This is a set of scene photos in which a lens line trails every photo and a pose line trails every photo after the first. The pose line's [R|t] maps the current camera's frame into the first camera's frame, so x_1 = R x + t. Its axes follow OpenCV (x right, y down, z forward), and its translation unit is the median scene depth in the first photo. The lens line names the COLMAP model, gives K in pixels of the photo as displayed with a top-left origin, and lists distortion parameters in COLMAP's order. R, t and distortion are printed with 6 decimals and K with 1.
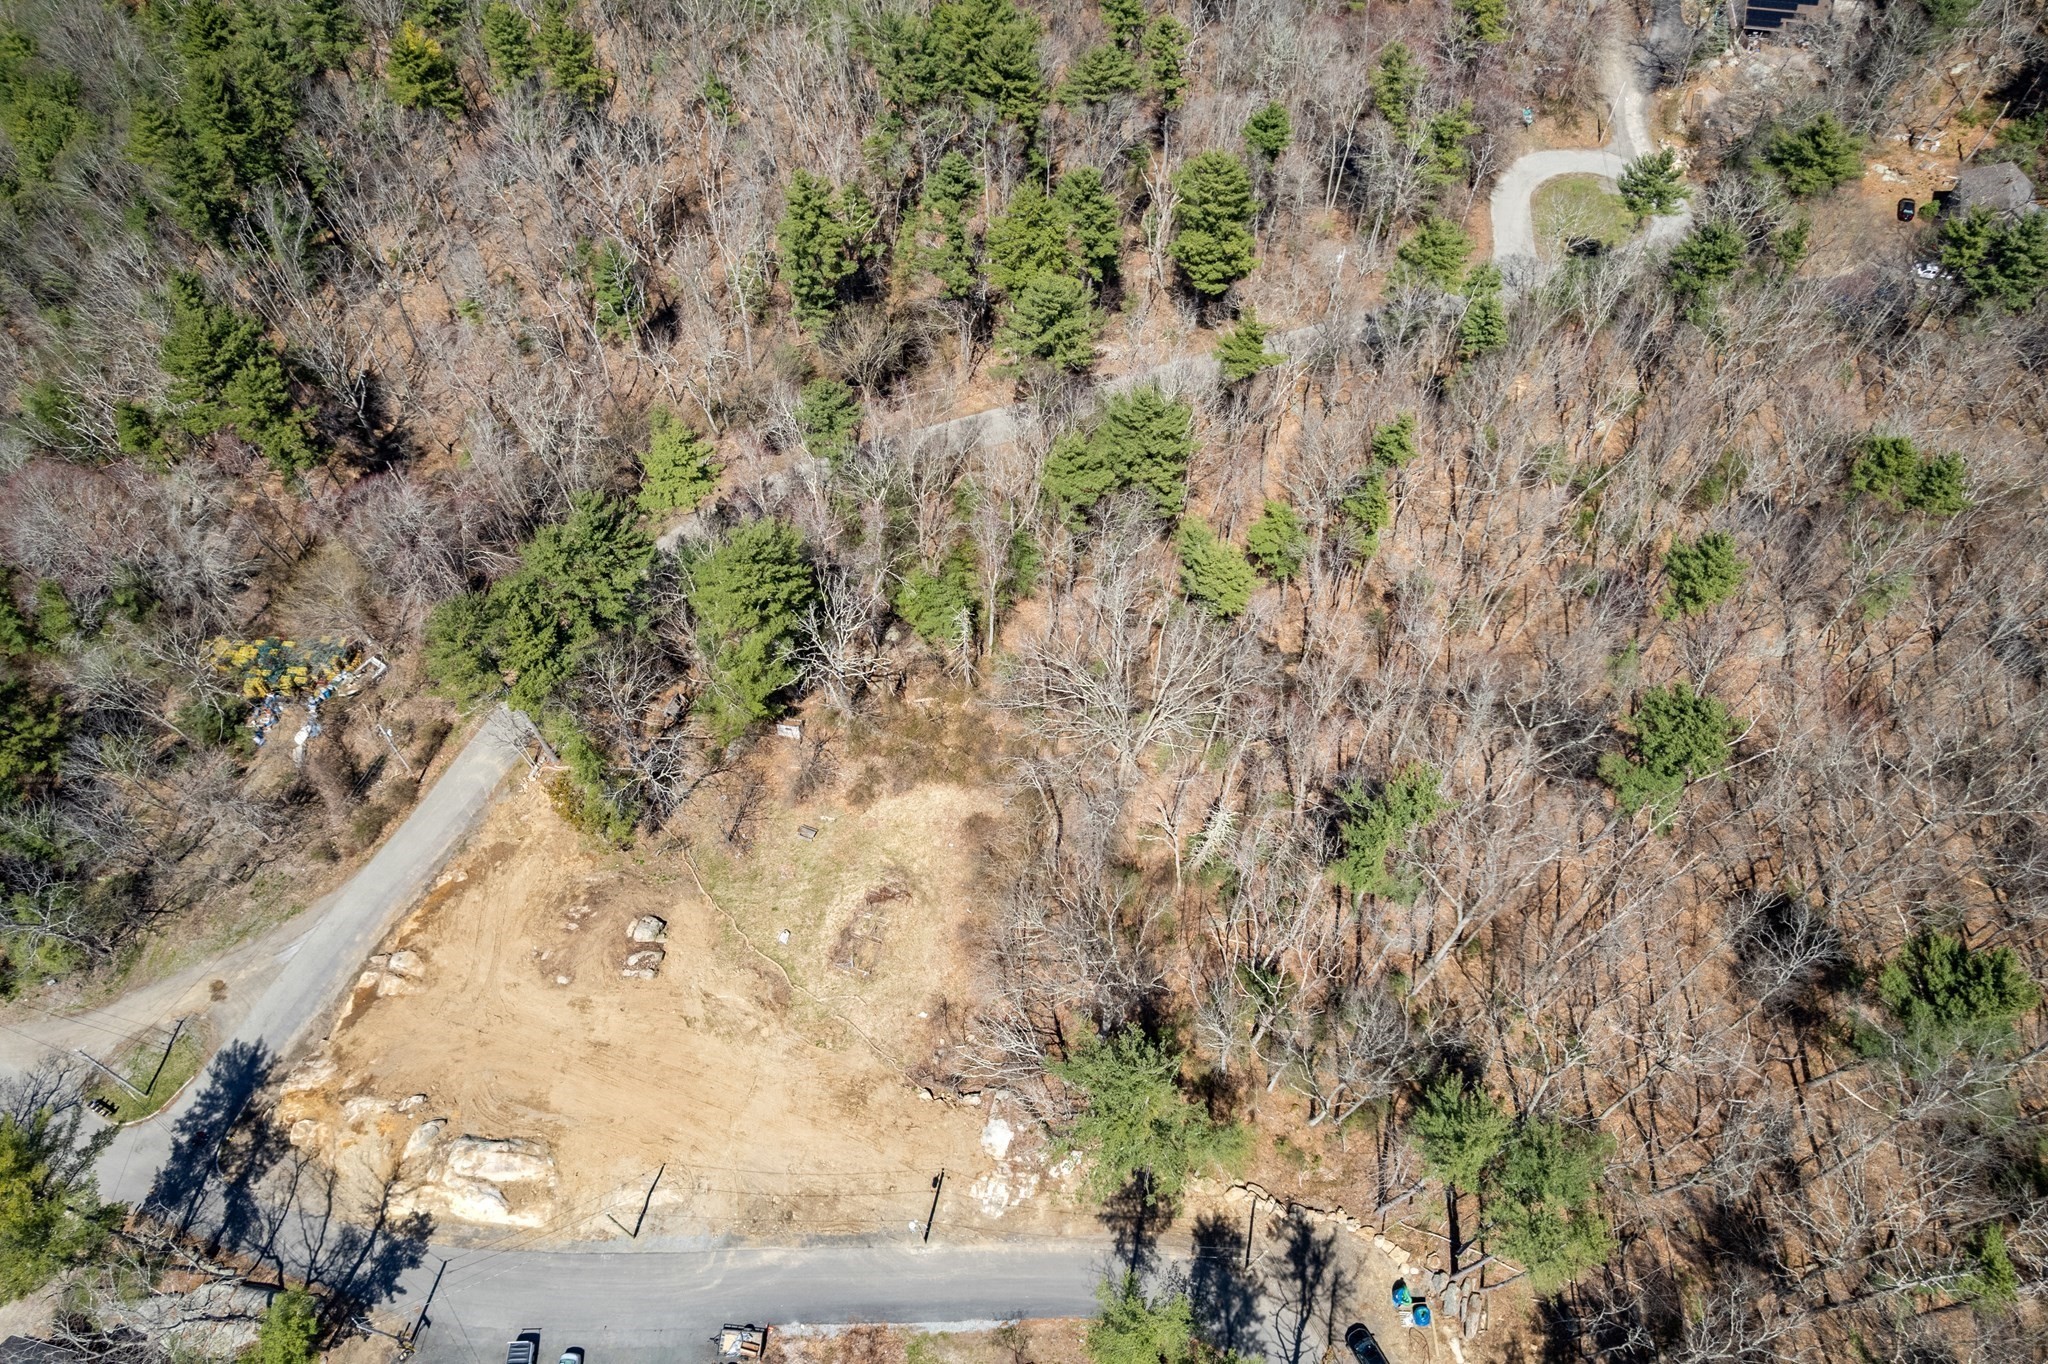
lens RADIAL K [[1270.1, 0, 1011.3], [0, 1270.1, 717.4], [0, 0, 1]] dist [-0.064282, 0.047839]
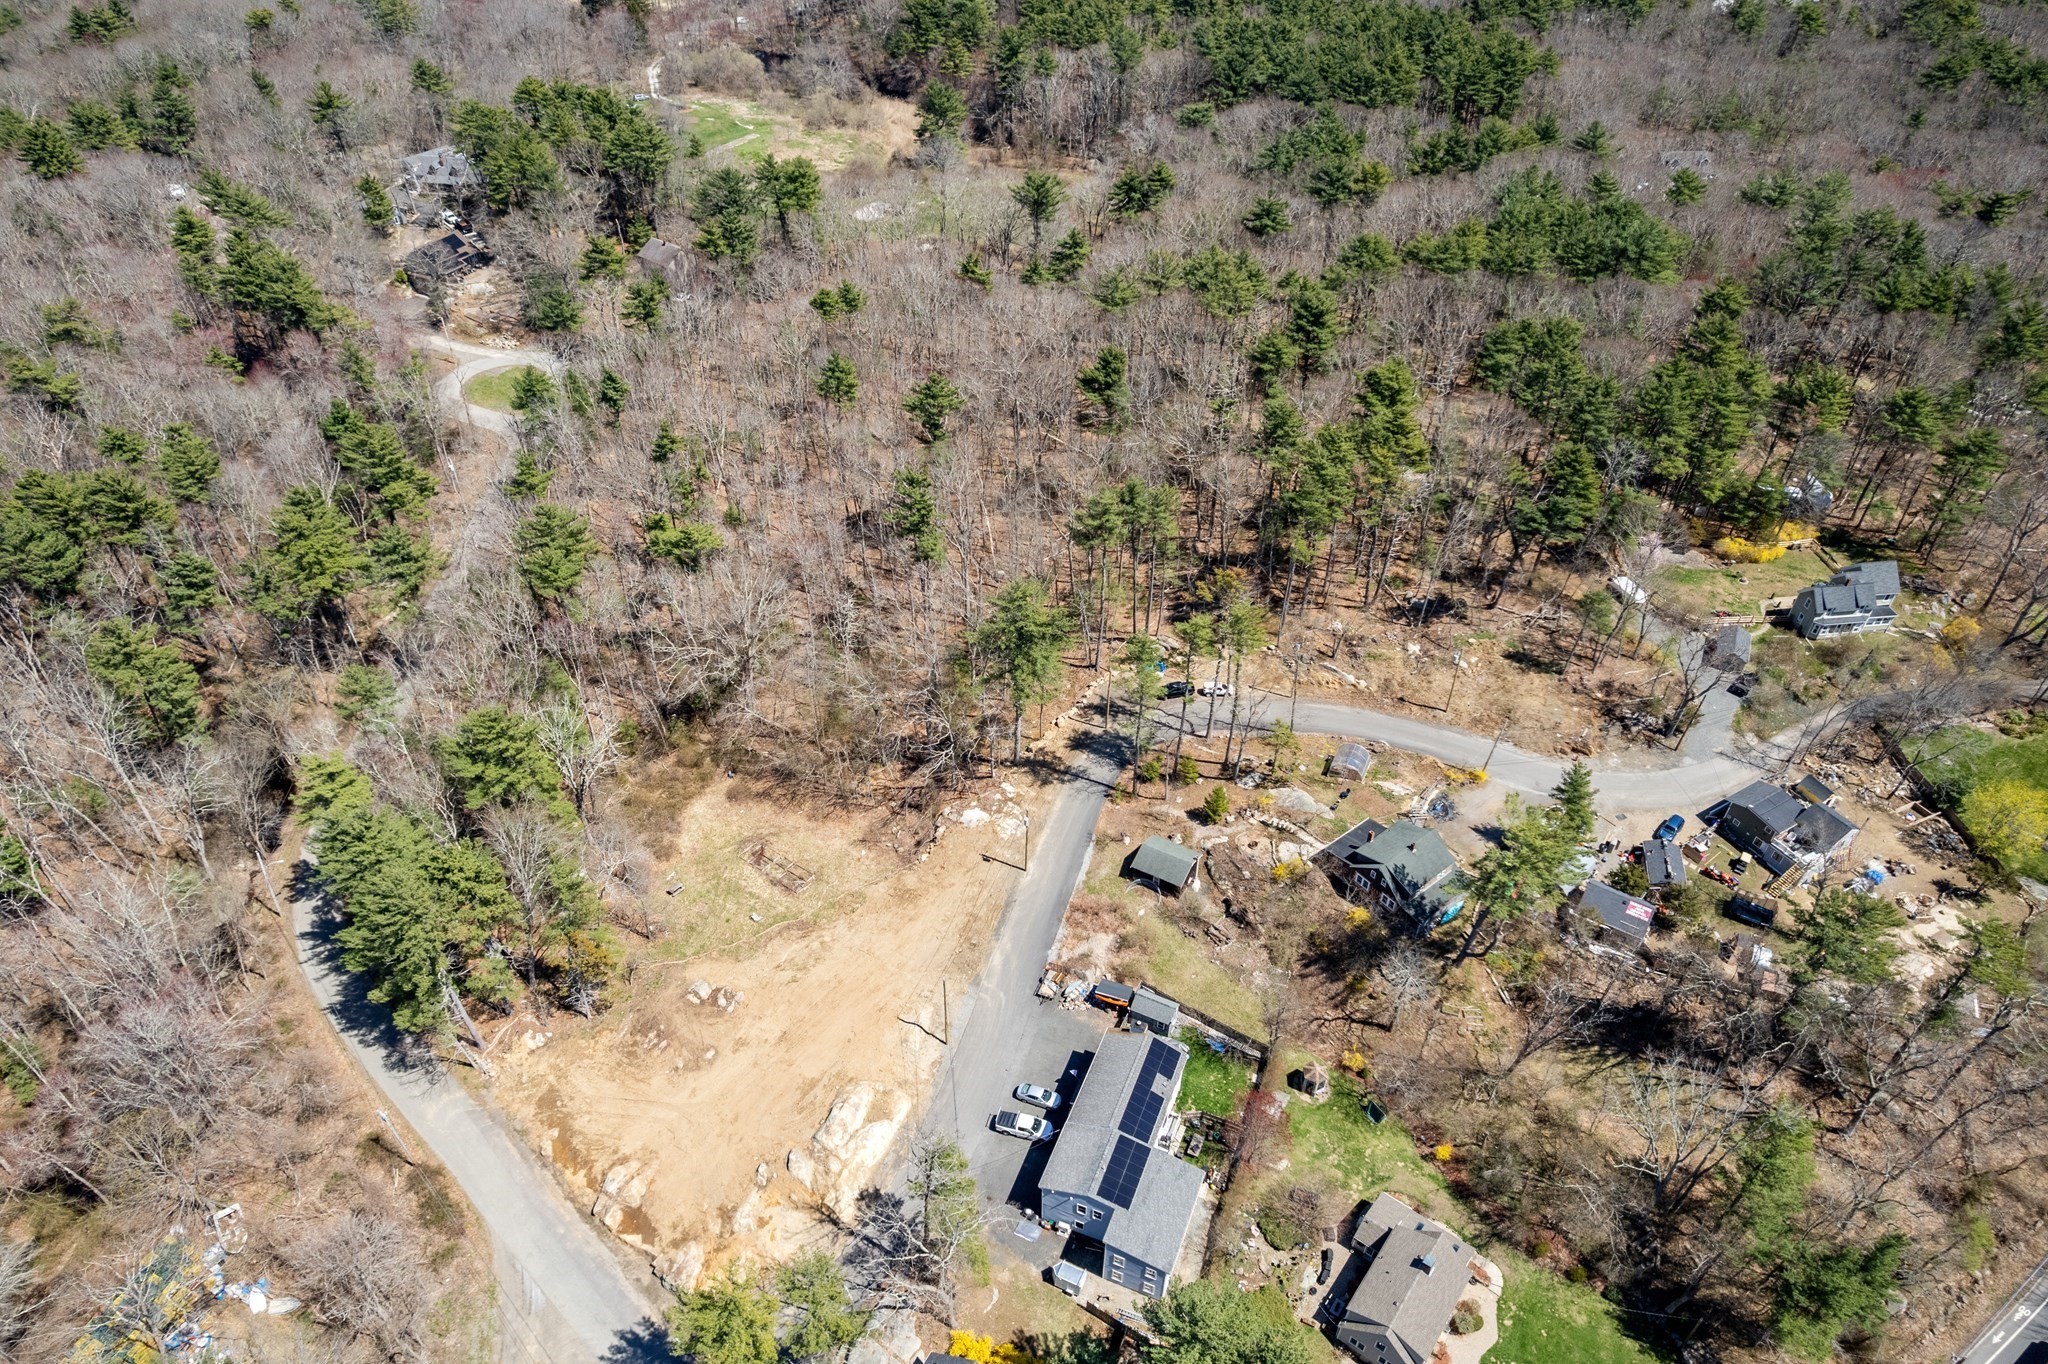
lens RADIAL K [[1270.1, 0, 1011.3], [0, 1270.1, 717.4], [0, 0, 1]] dist [-0.064282, 0.047839]
pose [[0.321183, -0.623637, 0.712684, -0.914299], [0.810440, 0.570330, 0.133831, 0.109382], [-0.489927, 0.534604, 0.688600, -0.059390]]
